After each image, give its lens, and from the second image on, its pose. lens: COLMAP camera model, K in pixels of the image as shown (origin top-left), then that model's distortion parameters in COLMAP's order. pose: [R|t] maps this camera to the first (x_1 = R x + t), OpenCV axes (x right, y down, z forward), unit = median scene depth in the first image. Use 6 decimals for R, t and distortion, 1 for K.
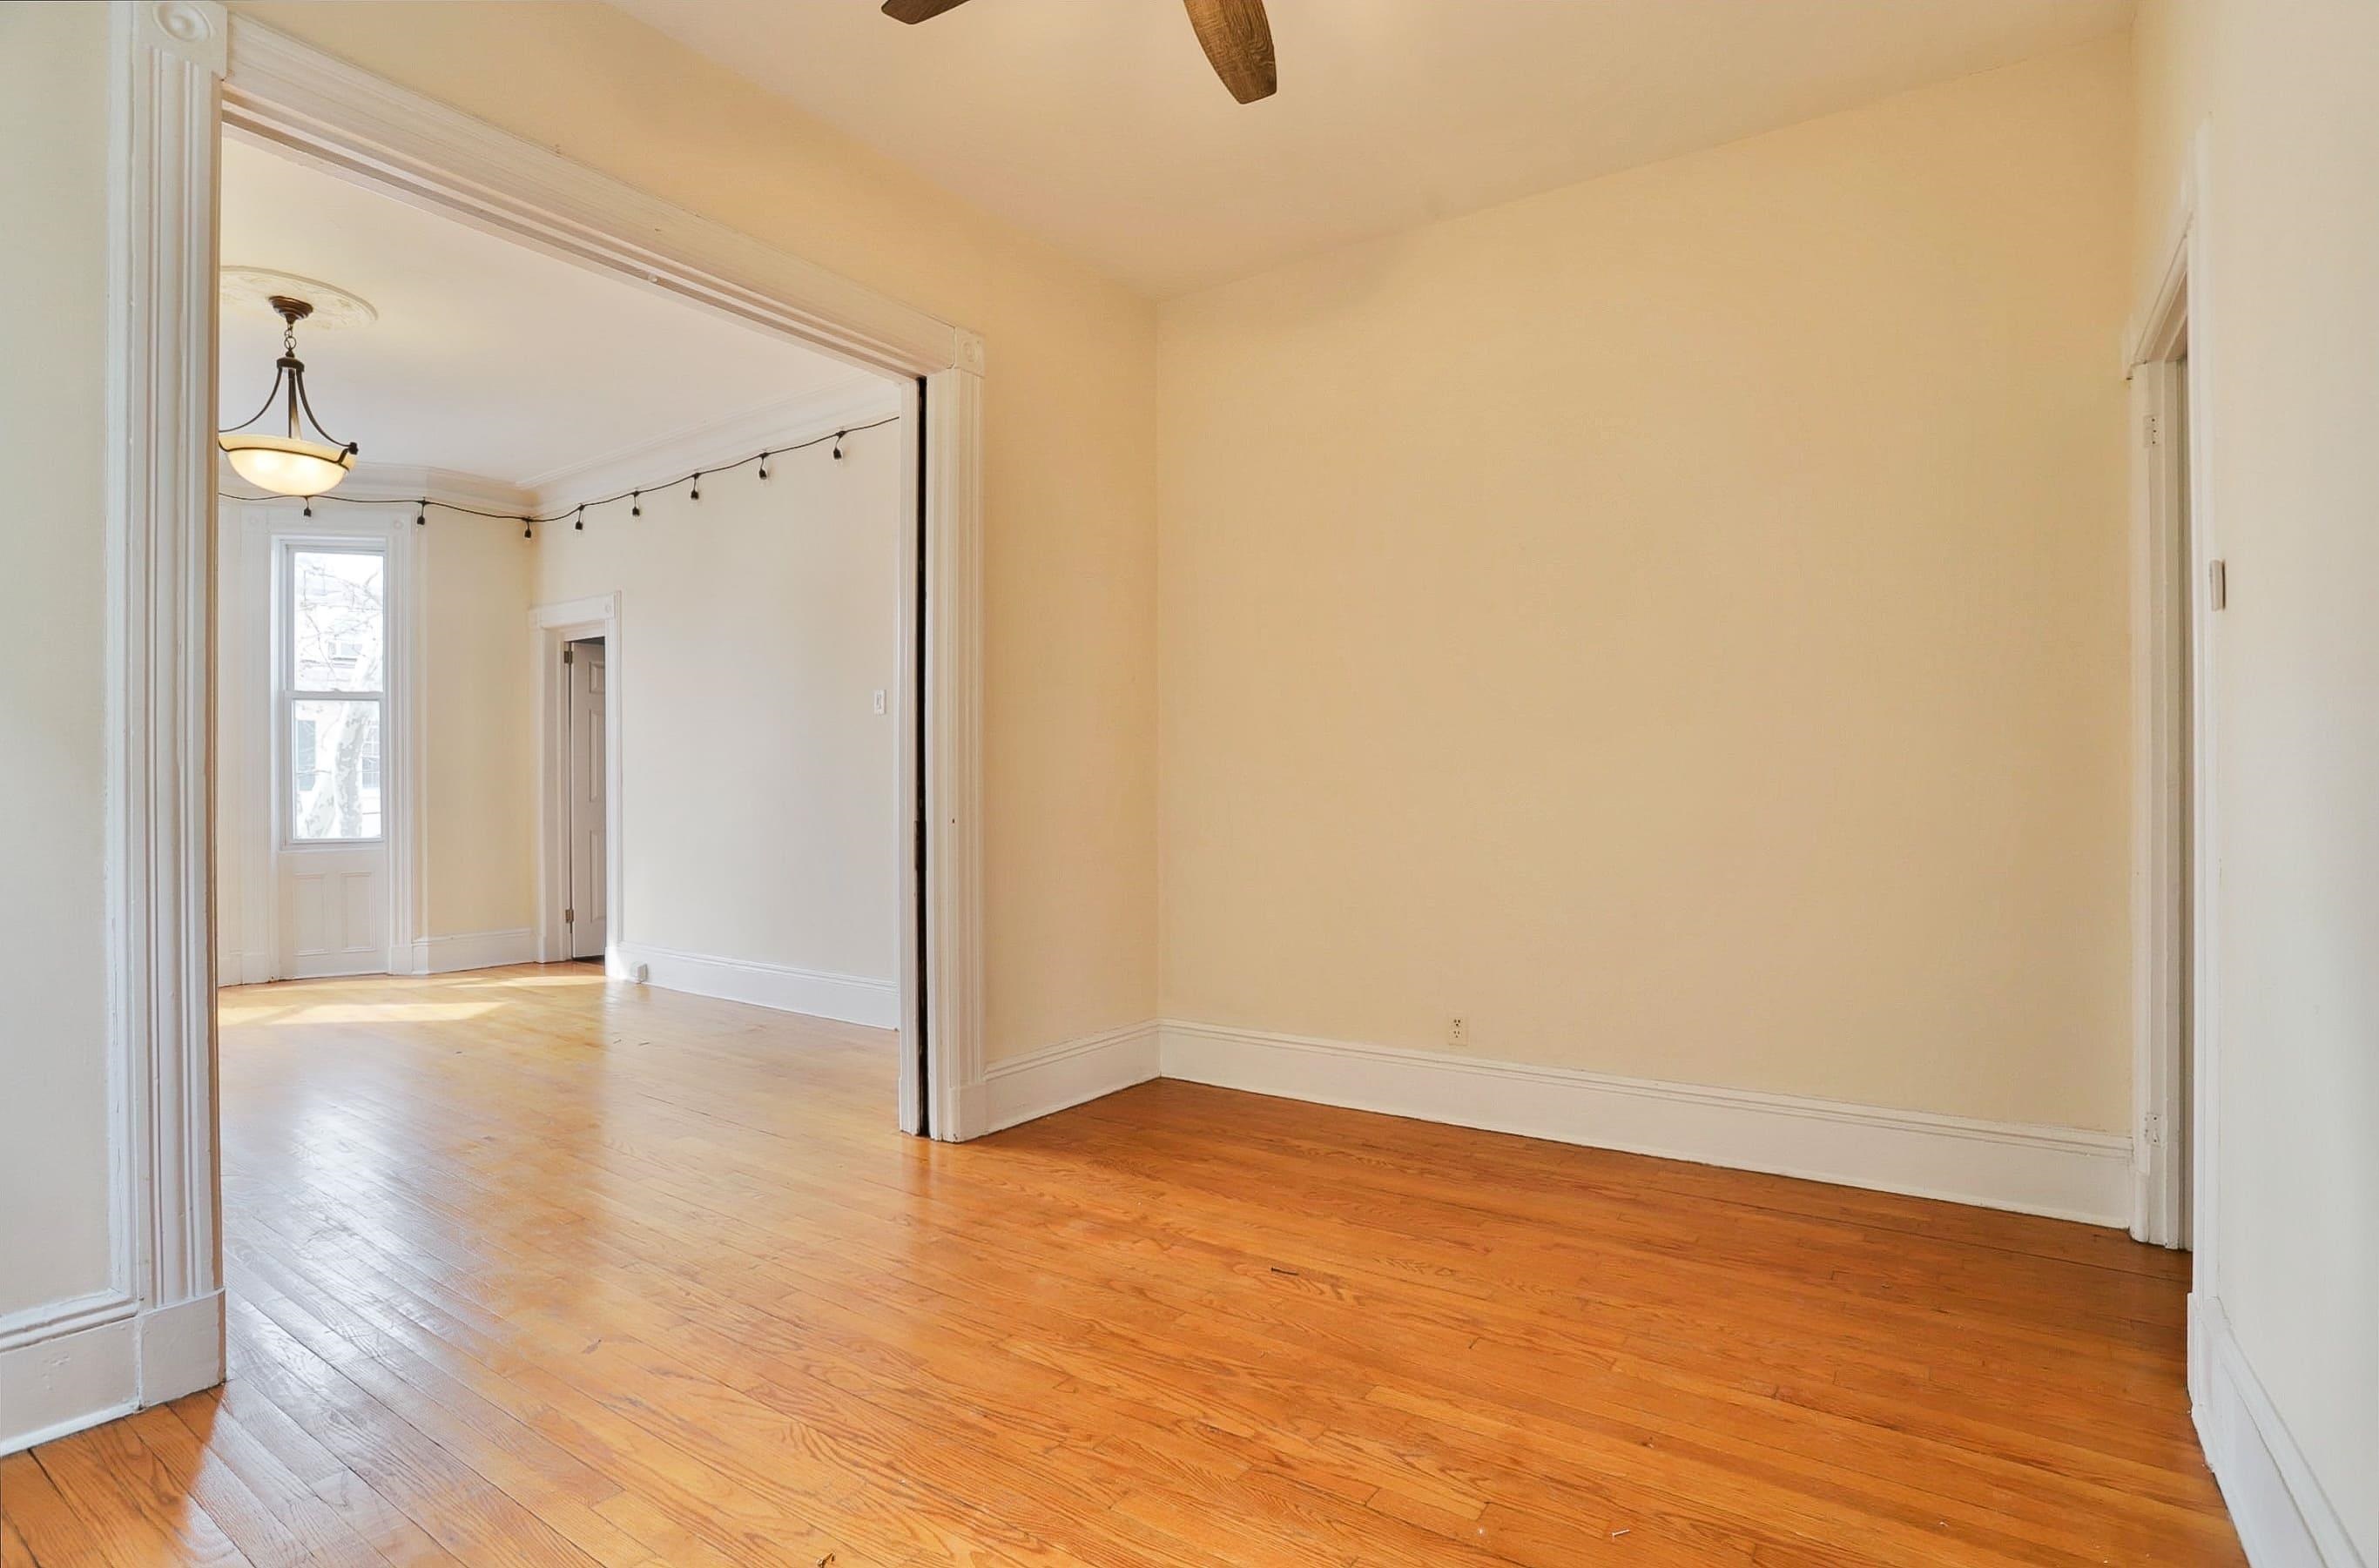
lens RADIAL K [[1170.9, 0, 1200.8], [0, 1170.9, 789.3], [0, 0, 1]] dist [-0.060805, 0.022527]
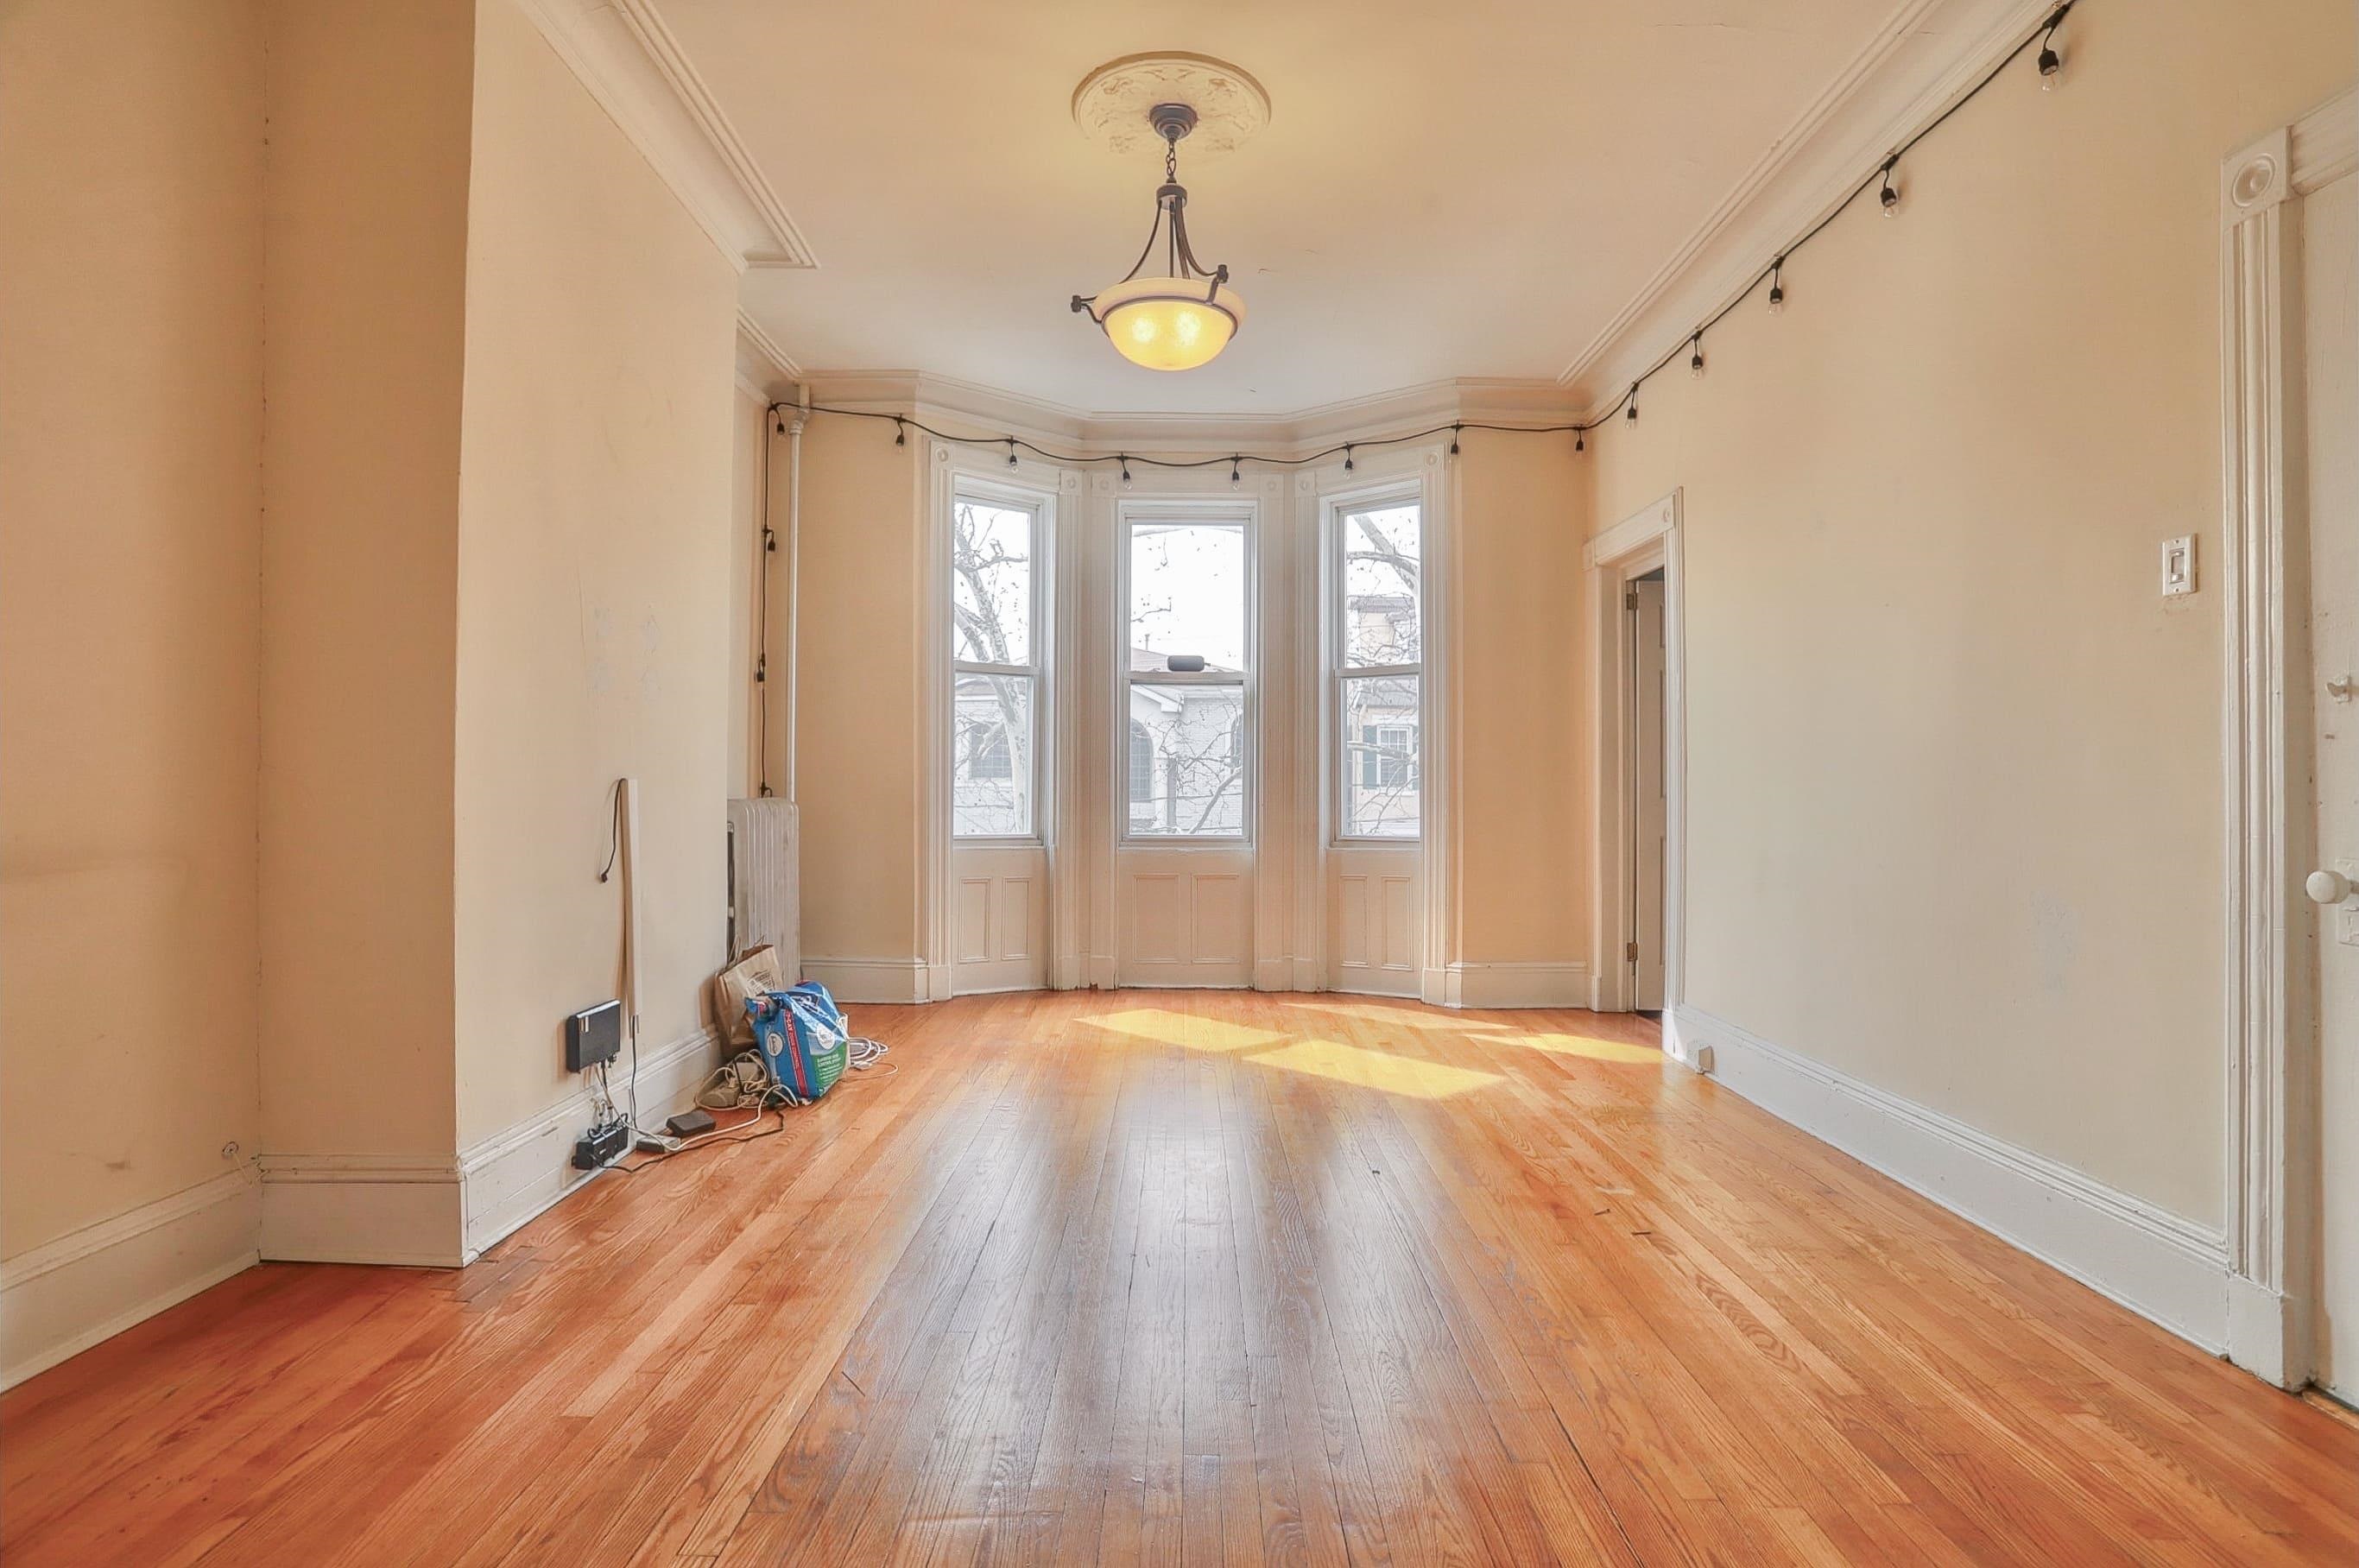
lens RADIAL K [[1162.8, 0, 1199.0], [0, 1162.8, 766.7], [0, 0, 1]] dist [-0.056742, 0.020868]
pose [[0.581863, -0.008785, -0.813240, -0.121661], [-0.009388, 0.999802, -0.017517, 0.007739], [0.813233, 0.017827, 0.581665, 0.382779]]
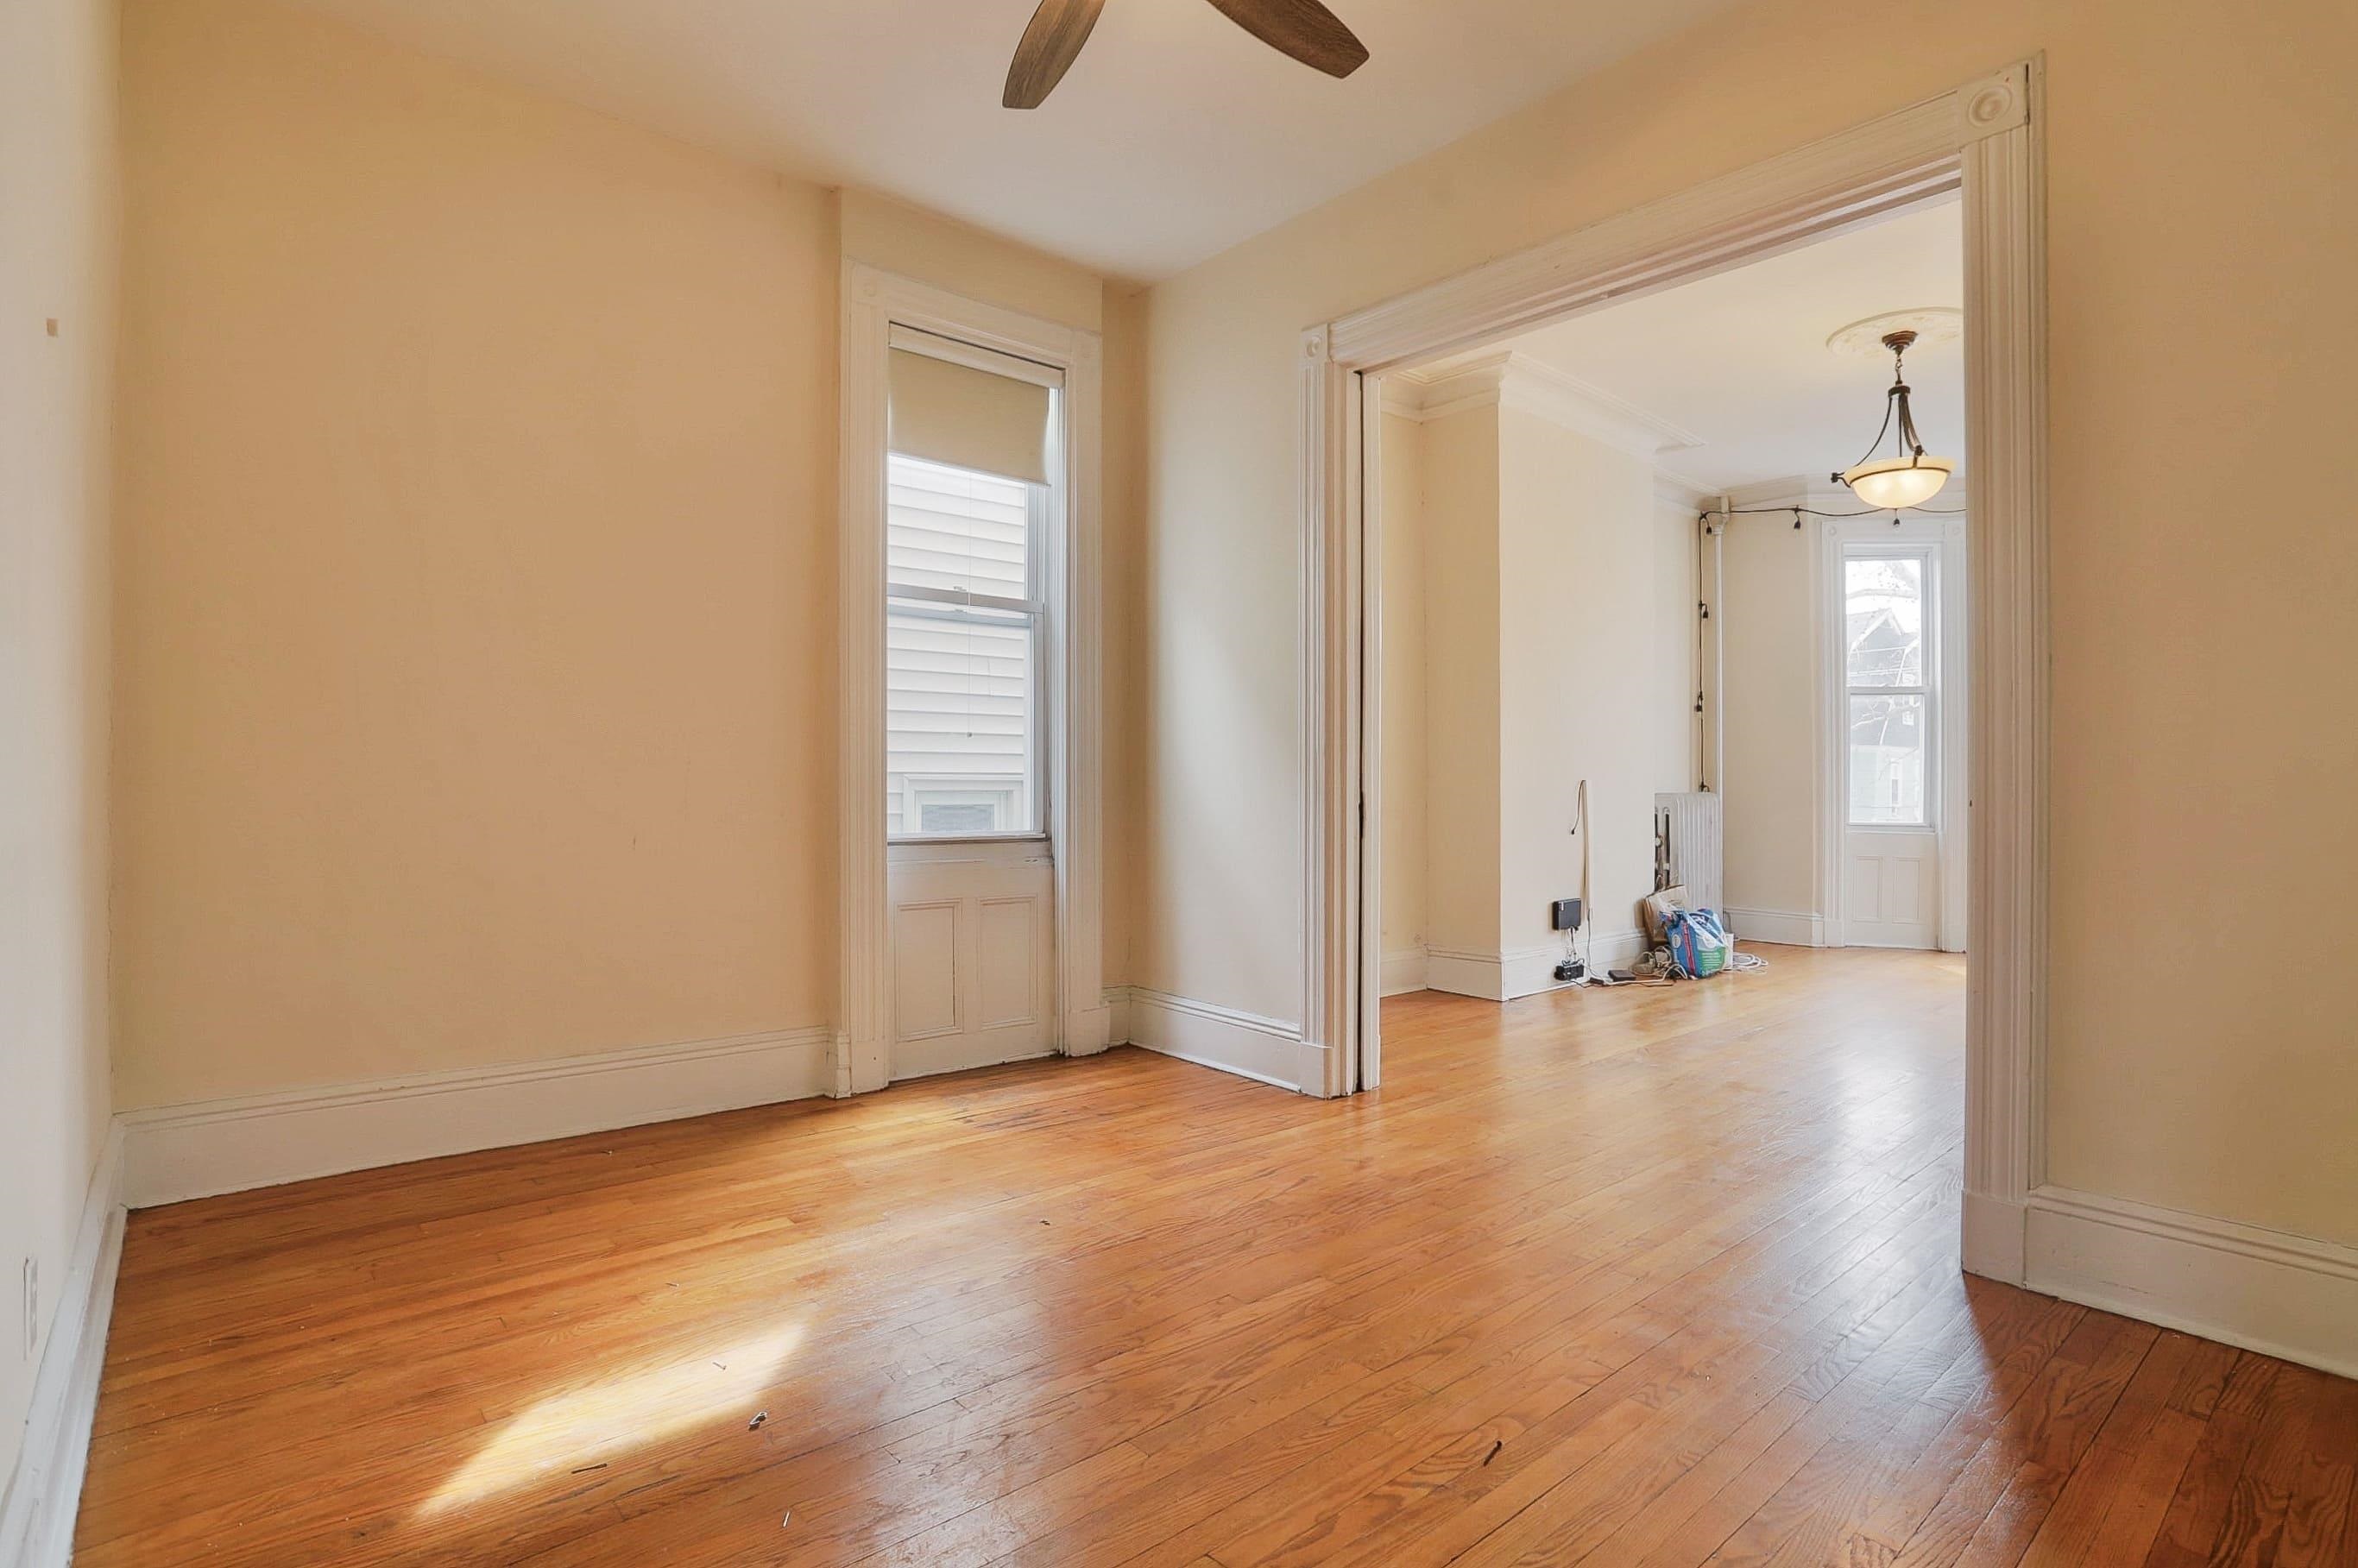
lens RADIAL K [[1162.3, 0, 1185.6], [0, 1162.3, 784.4], [0, 0, 1]] dist [-0.056742, 0.020868]
pose [[-0.248574, 0.001168, -0.968612, 0.301299], [-0.001853, 0.999997, 0.001681, 0.008694], [0.968611, 0.002213, -0.248571, 0.390660]]
